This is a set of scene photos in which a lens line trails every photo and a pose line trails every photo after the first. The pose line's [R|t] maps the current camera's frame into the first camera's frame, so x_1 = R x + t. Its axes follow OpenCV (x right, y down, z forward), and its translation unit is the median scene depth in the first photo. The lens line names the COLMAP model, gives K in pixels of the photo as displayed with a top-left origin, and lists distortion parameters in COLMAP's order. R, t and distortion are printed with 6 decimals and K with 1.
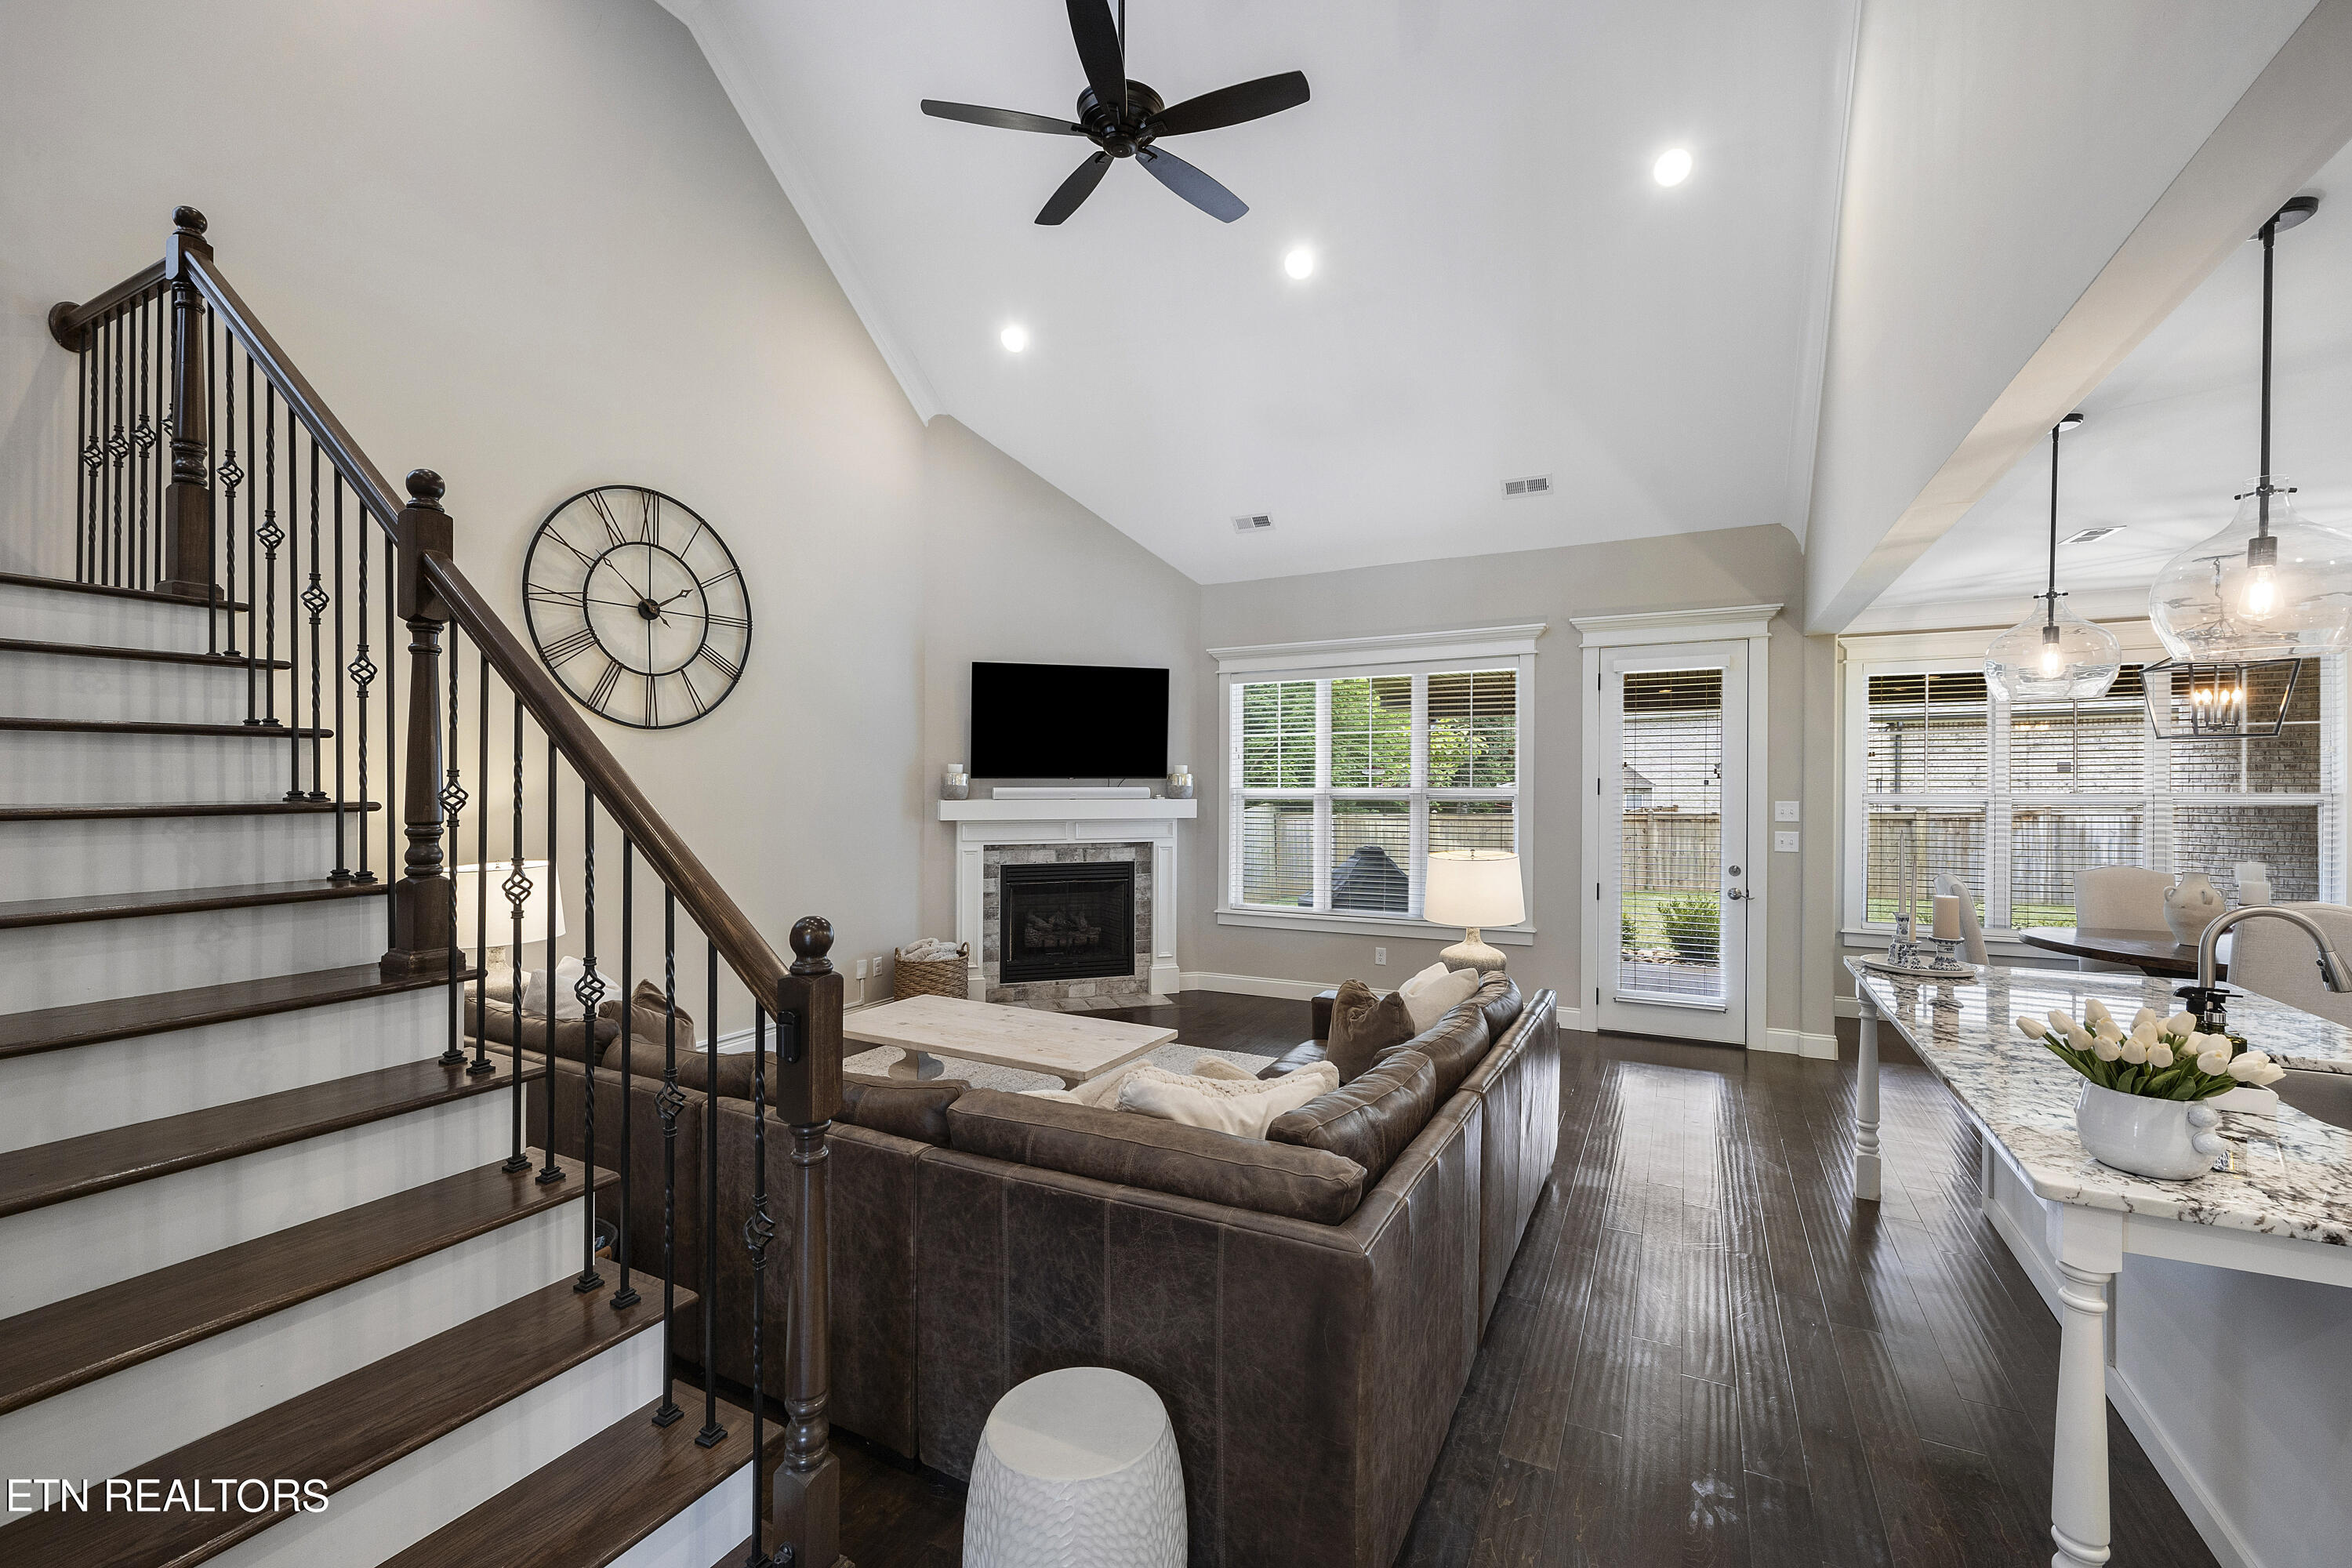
lens RADIAL K [[957.8, 0, 1212.3], [0, 957.8, 789.6], [0, 0, 1]] dist [-0.000889, -0.000178]
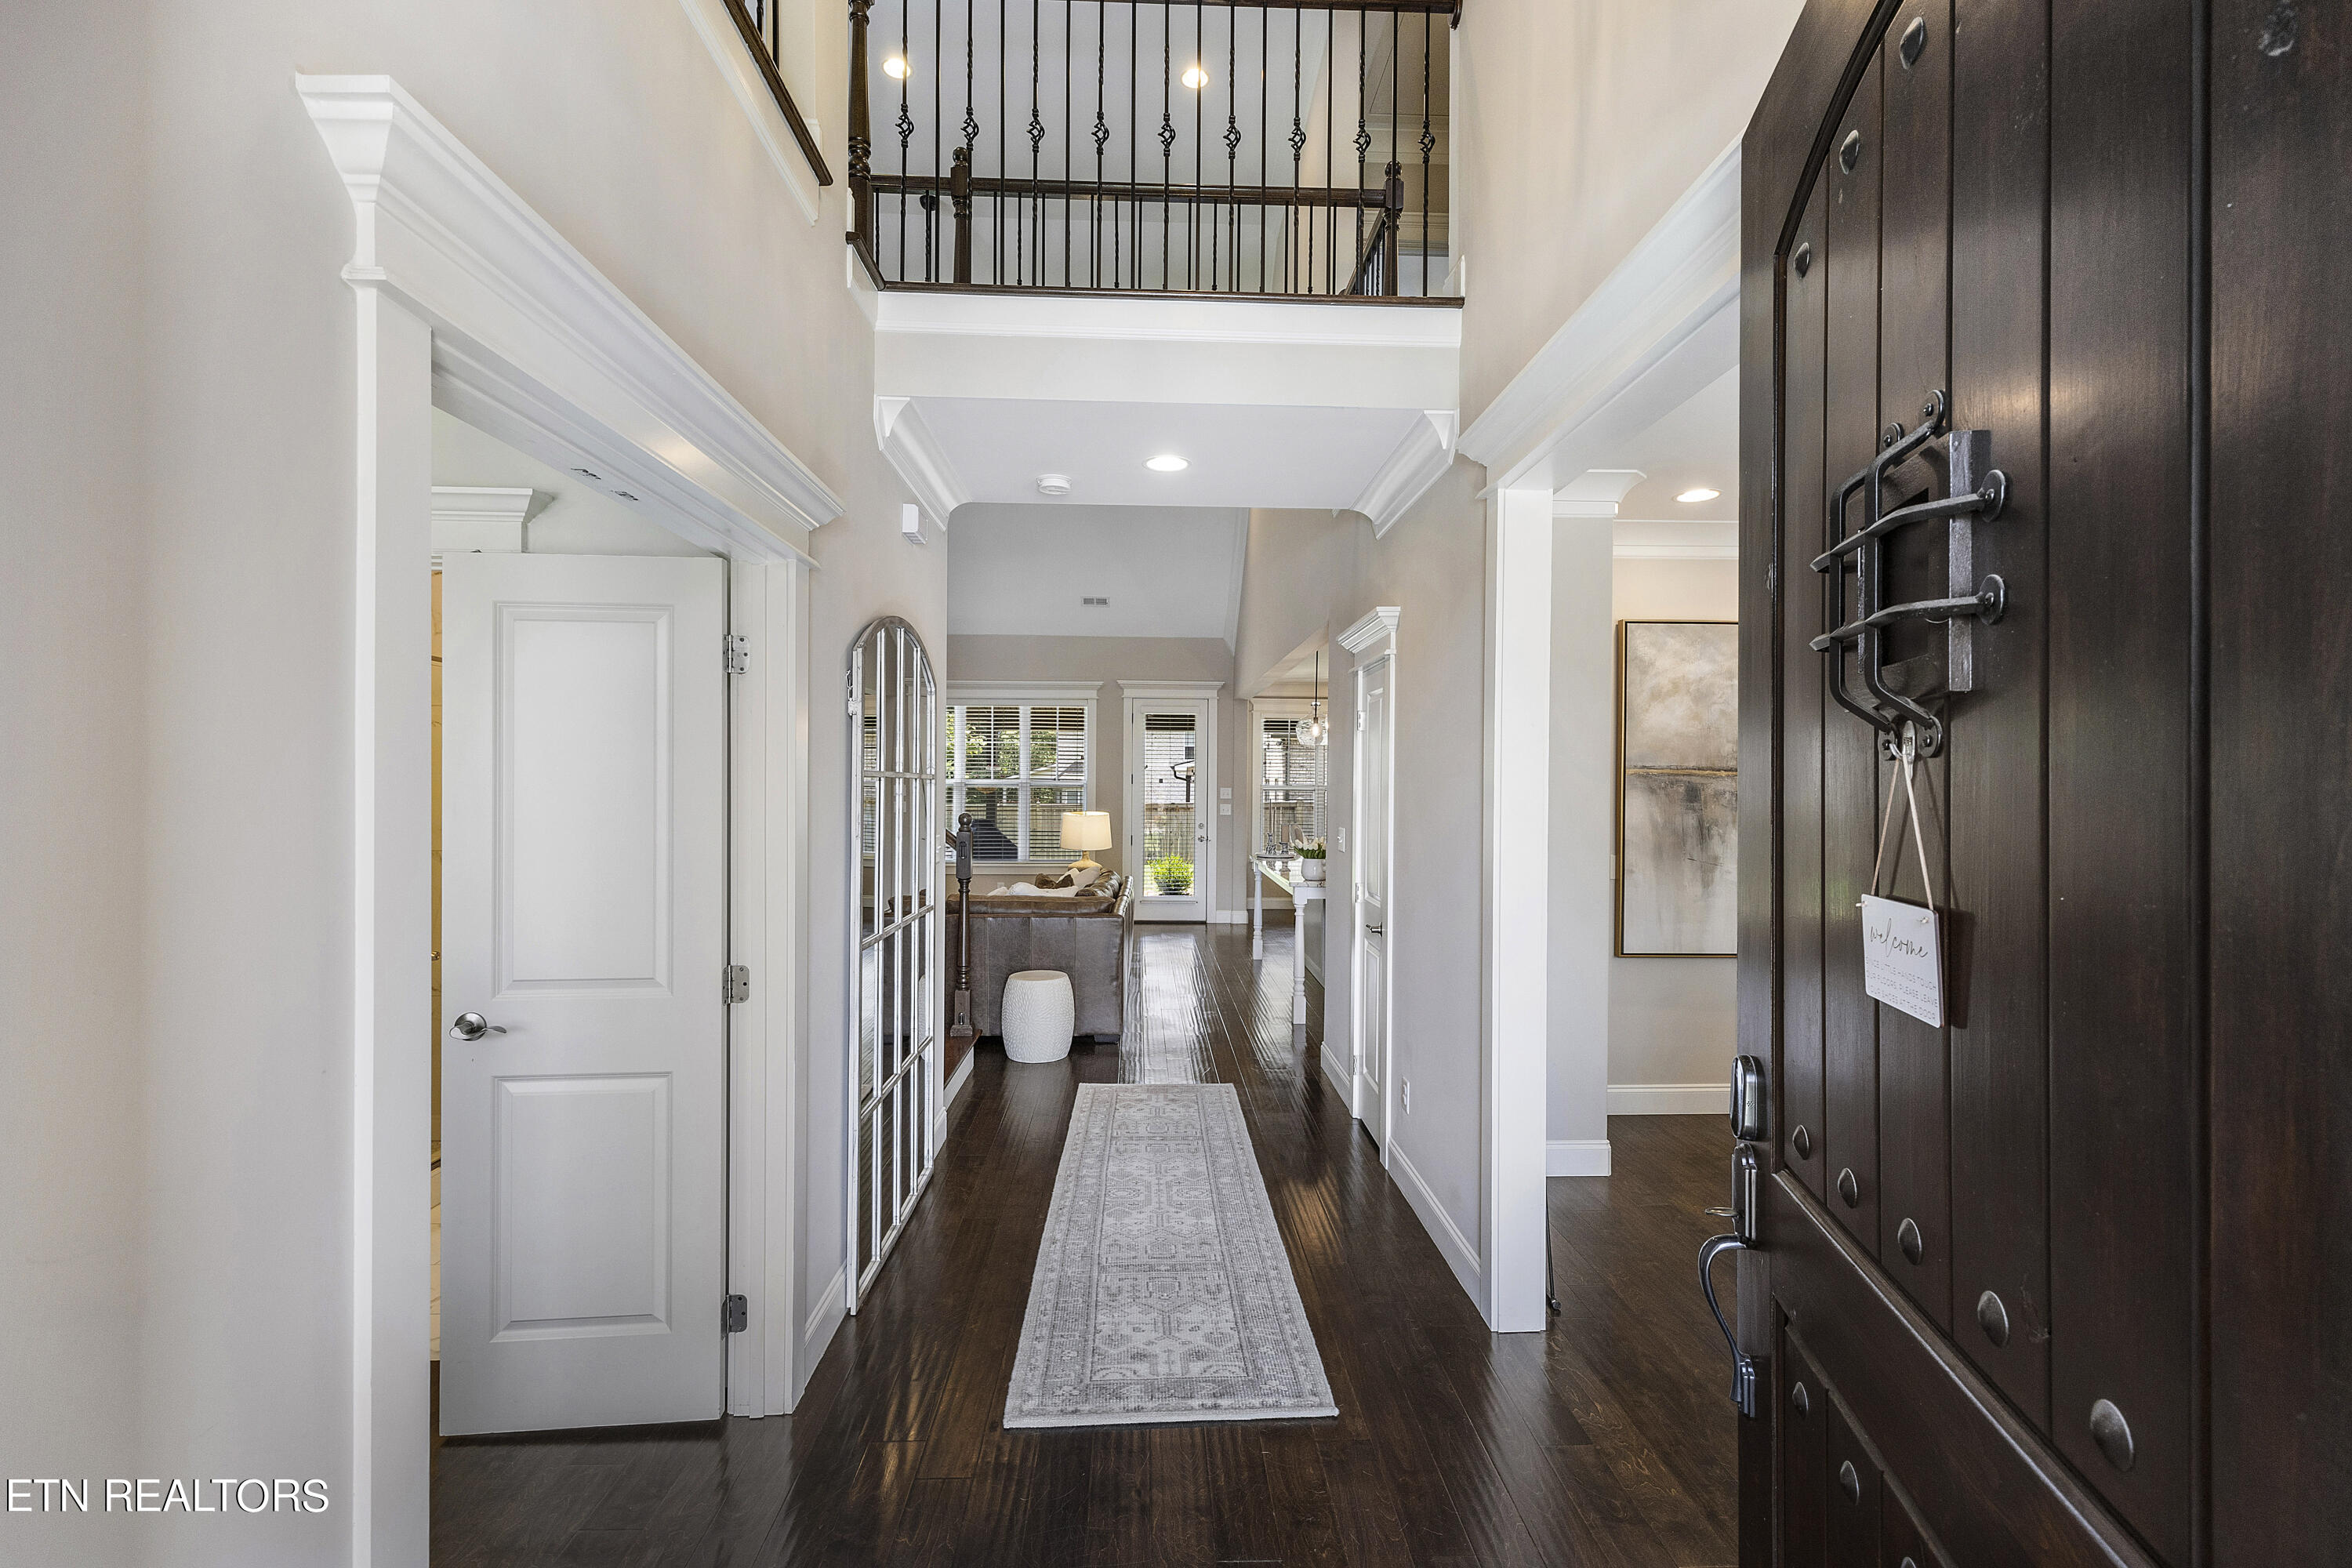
lens RADIAL K [[963.1, 0, 1168.6], [0, 963.1, 773.2], [0, 0, 1]] dist [0.000237, 0.000081]
pose [[0.882952, 0.010445, 0.469347, -0.355916], [-0.004506, 0.999895, -0.013775, 0.009870], [-0.469441, 0.010047, 0.882907, -0.565481]]
